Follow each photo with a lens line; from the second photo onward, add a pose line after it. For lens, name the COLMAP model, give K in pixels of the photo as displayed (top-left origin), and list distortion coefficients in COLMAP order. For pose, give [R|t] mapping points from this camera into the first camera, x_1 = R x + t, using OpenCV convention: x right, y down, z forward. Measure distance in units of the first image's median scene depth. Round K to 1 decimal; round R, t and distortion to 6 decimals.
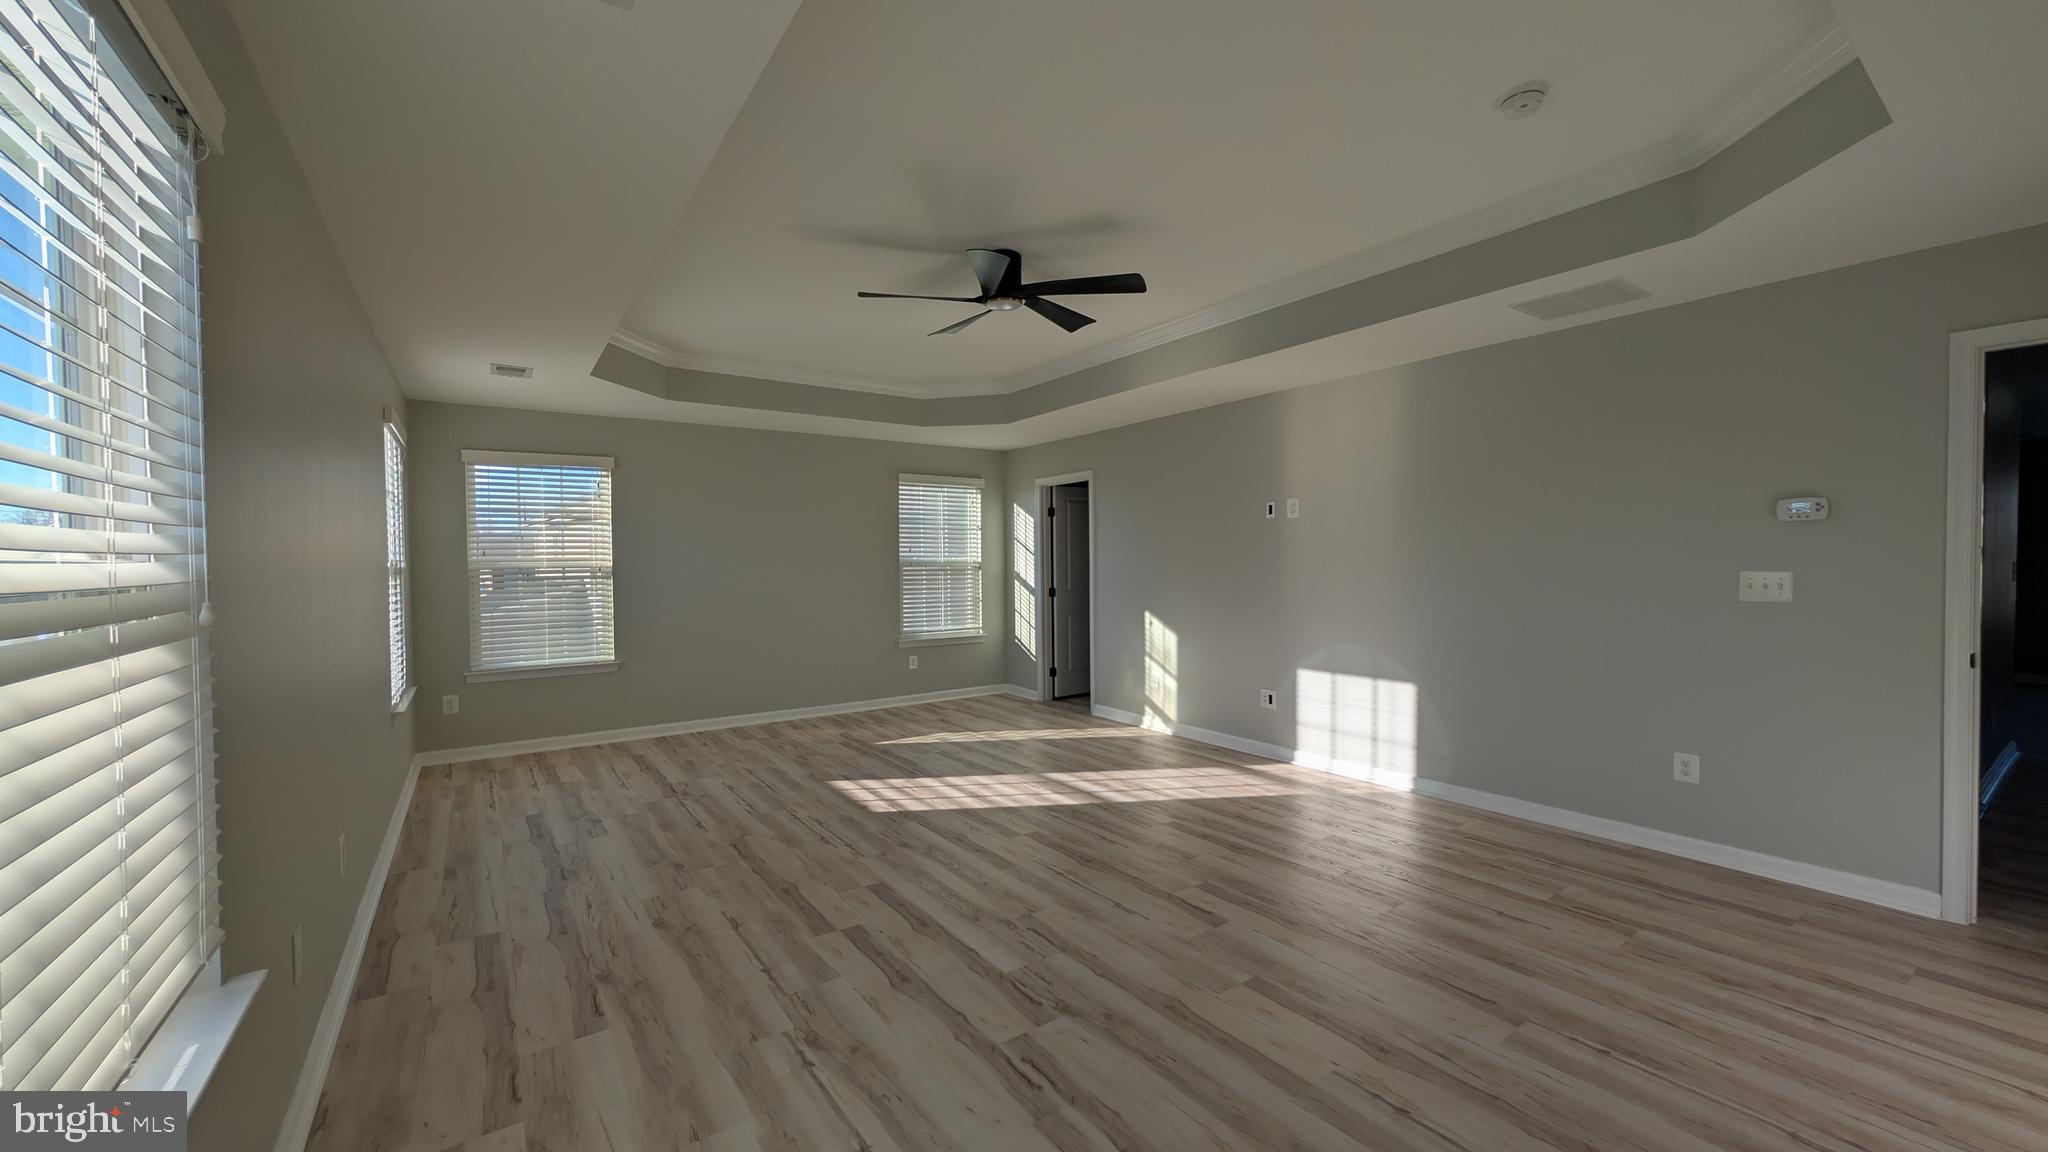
lens RADIAL K [[771.5, 0, 1019.4], [0, 771.5, 601.8], [0, 0, 1]] dist [-0.004048, 0.000833]
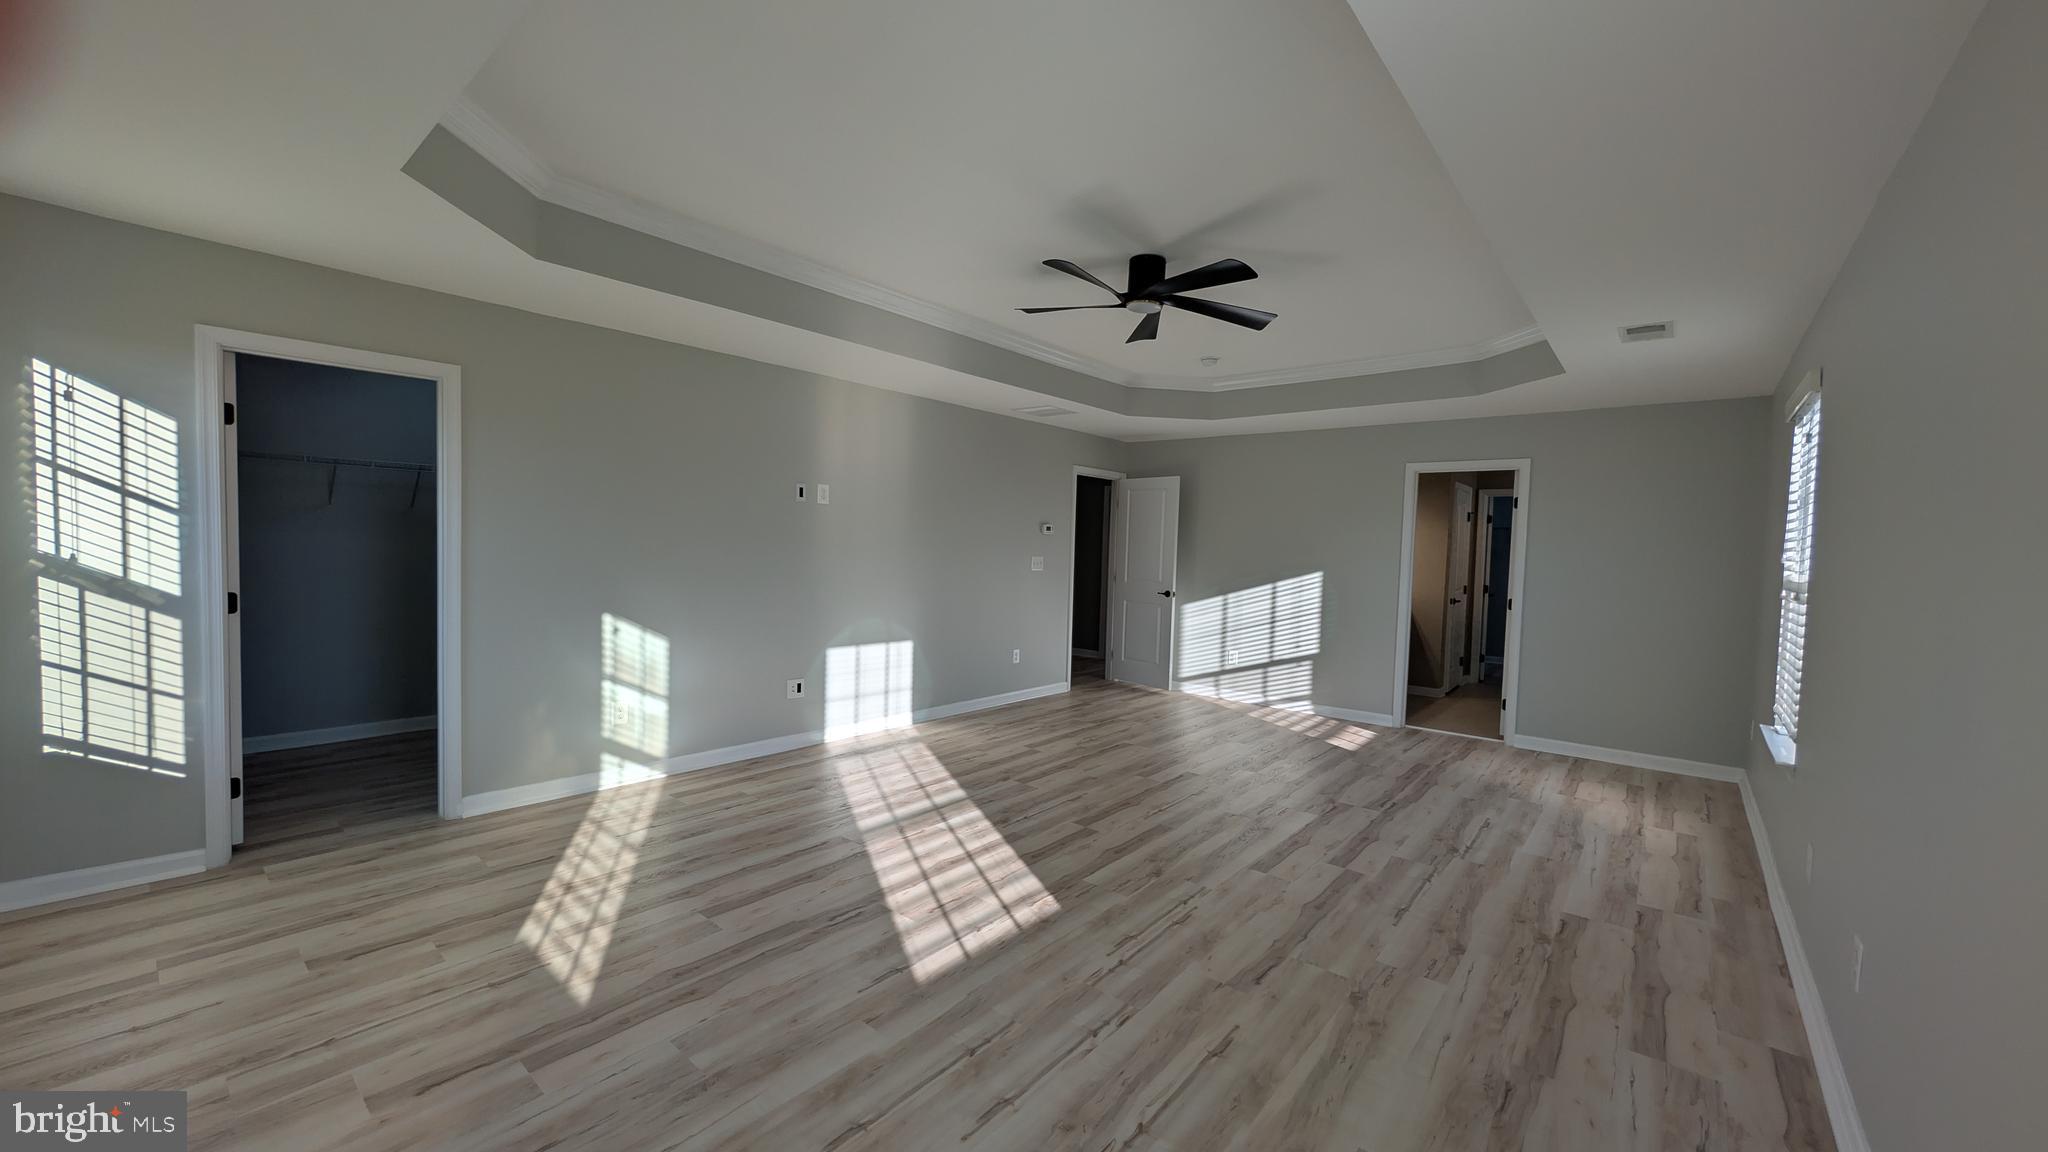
lens RADIAL K [[771.5, 0, 1022.2], [0, 771.5, 577.6], [0, 0, 1]] dist [-0.004048, 0.000833]
pose [[-0.252307, -0.041180, 0.966771, -0.790205], [0.021046, 0.998624, 0.048030, -0.060030], [-0.967418, 0.032465, -0.251093, 1.121452]]
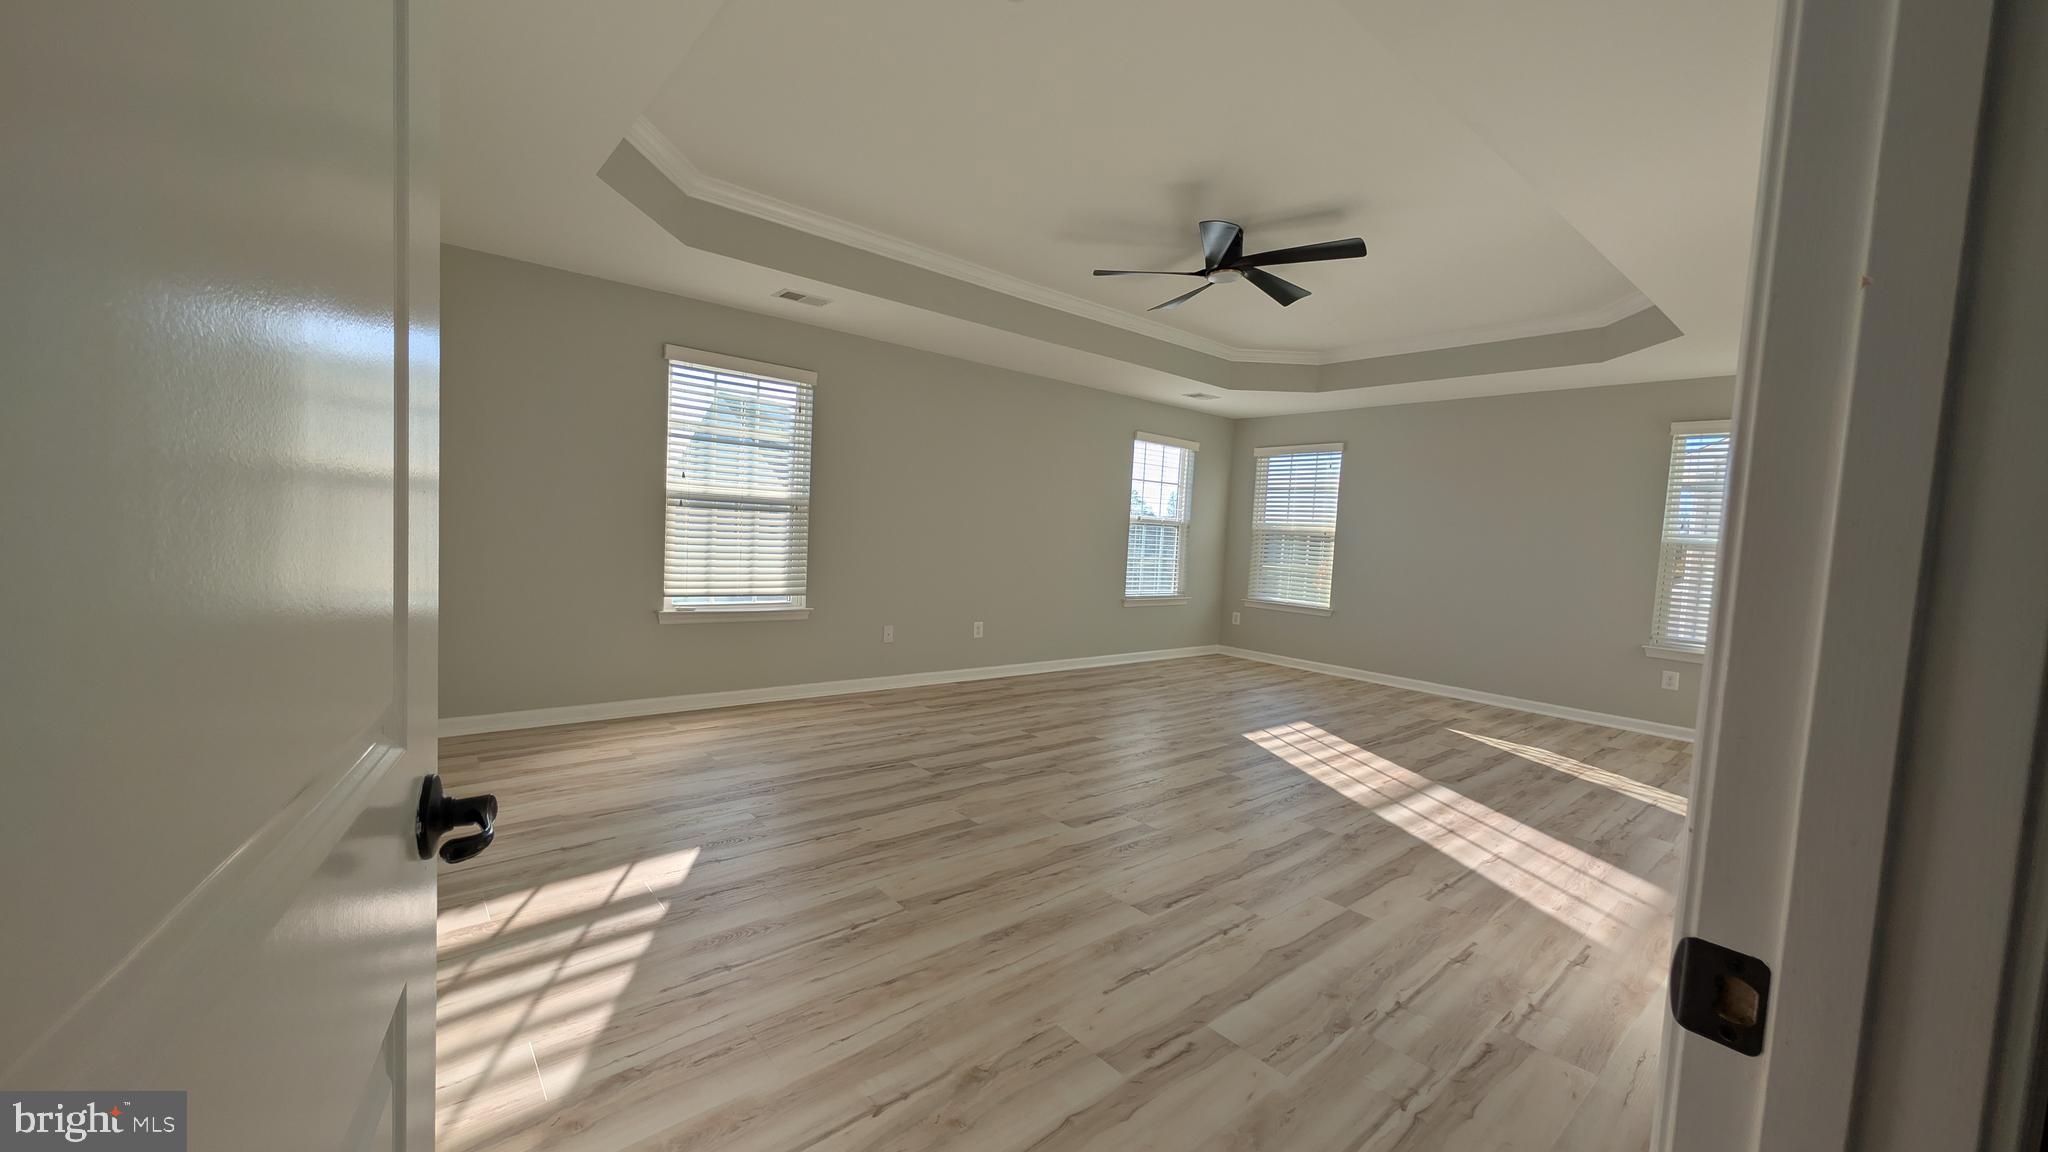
lens RADIAL K [[771.5, 0, 1015.5], [0, 771.5, 579.6], [0, 0, 1]] dist [-0.004048, 0.000833]
pose [[0.082101, 0.077935, -0.993572, 0.851743], [-0.103890, 0.992176, 0.069241, -0.002790], [0.991194, 0.097537, 0.089555, 0.502891]]
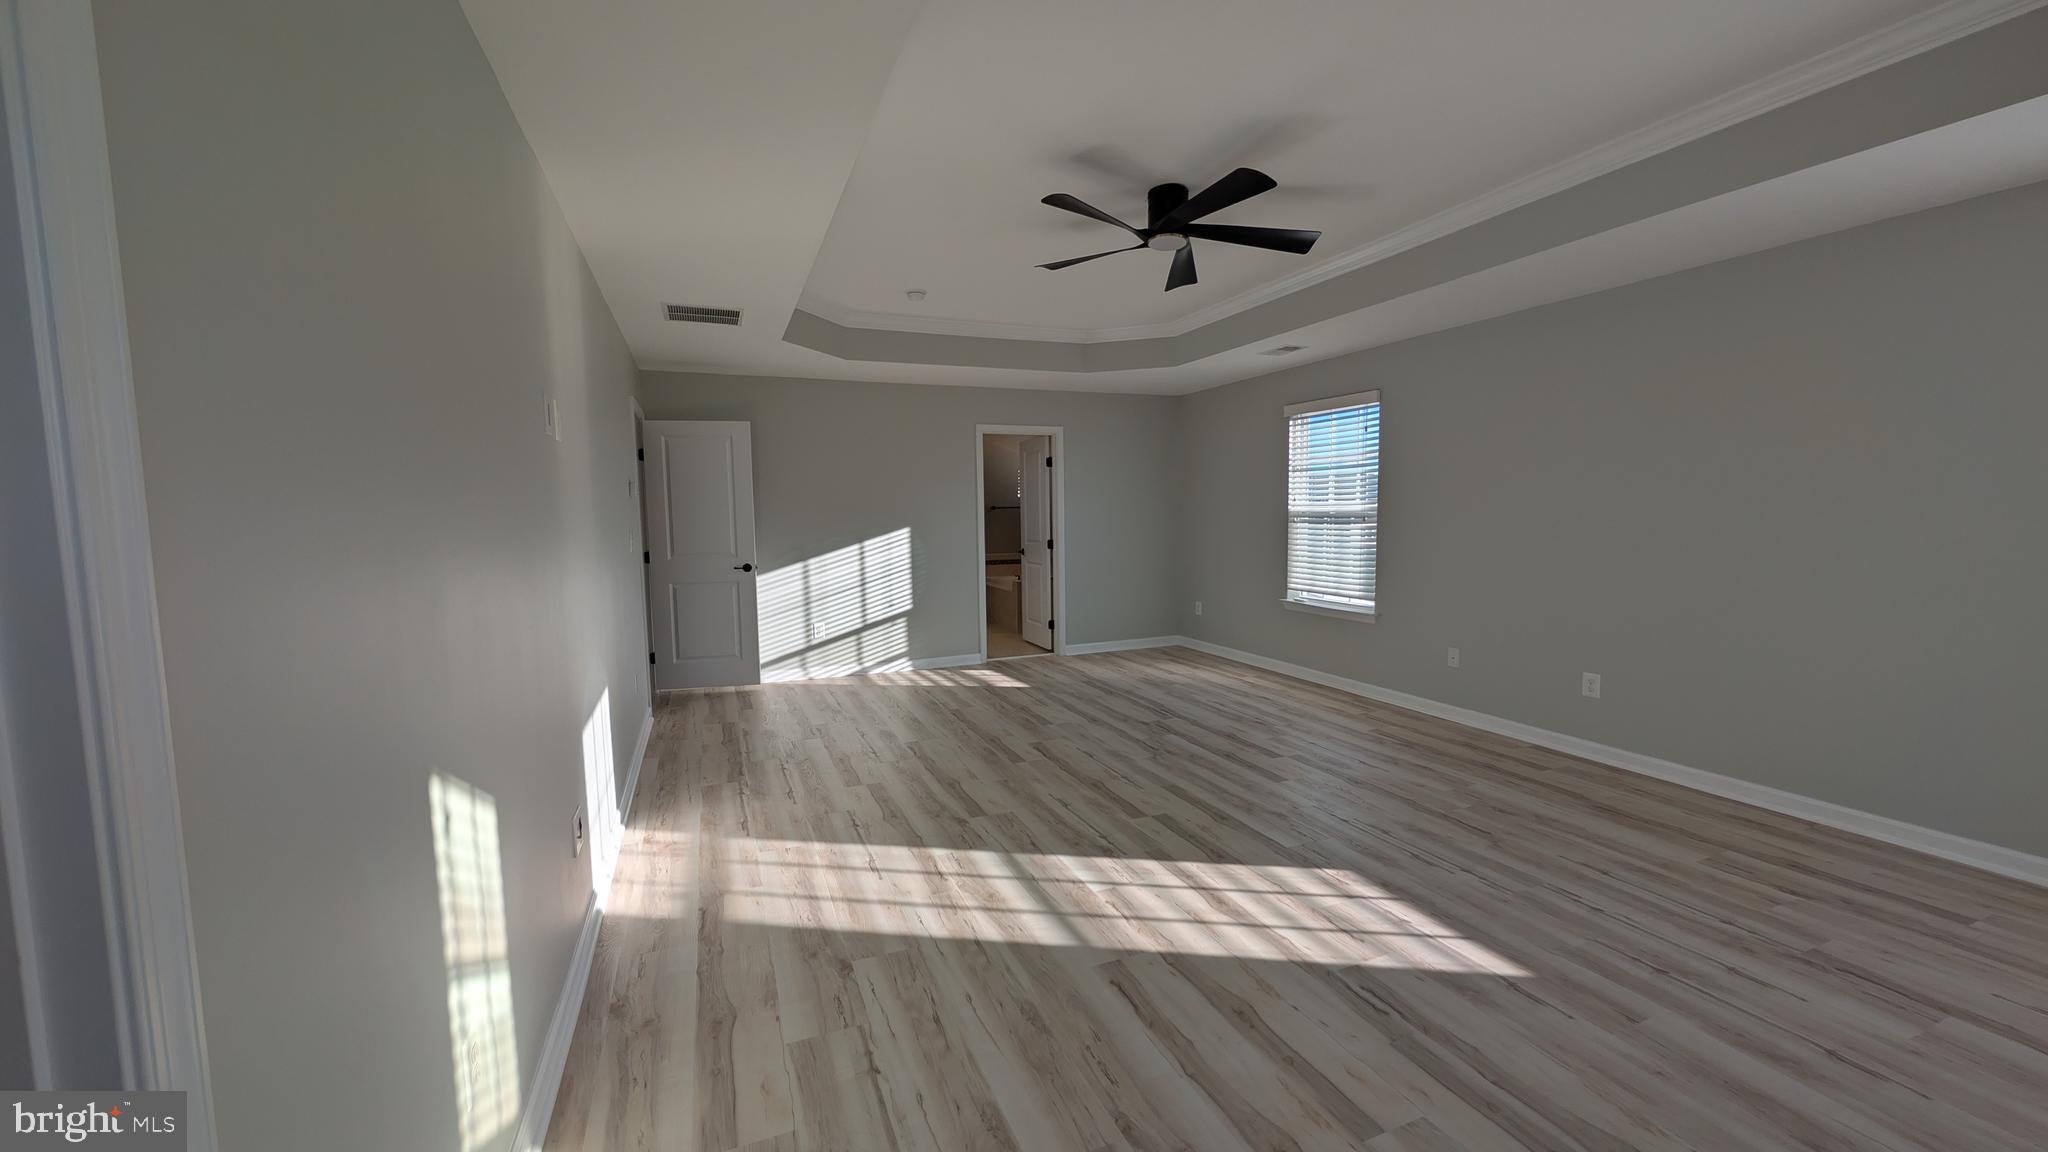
lens RADIAL K [[771.5, 0, 1024.9], [0, 771.5, 577.8], [0, 0, 1]] dist [-0.004048, 0.000833]
pose [[-0.974627, 0.000383, 0.223836, -0.047952], [0.031414, 0.990335, 0.135090, -0.085344], [-0.221621, 0.138694, -0.965219, 1.584889]]
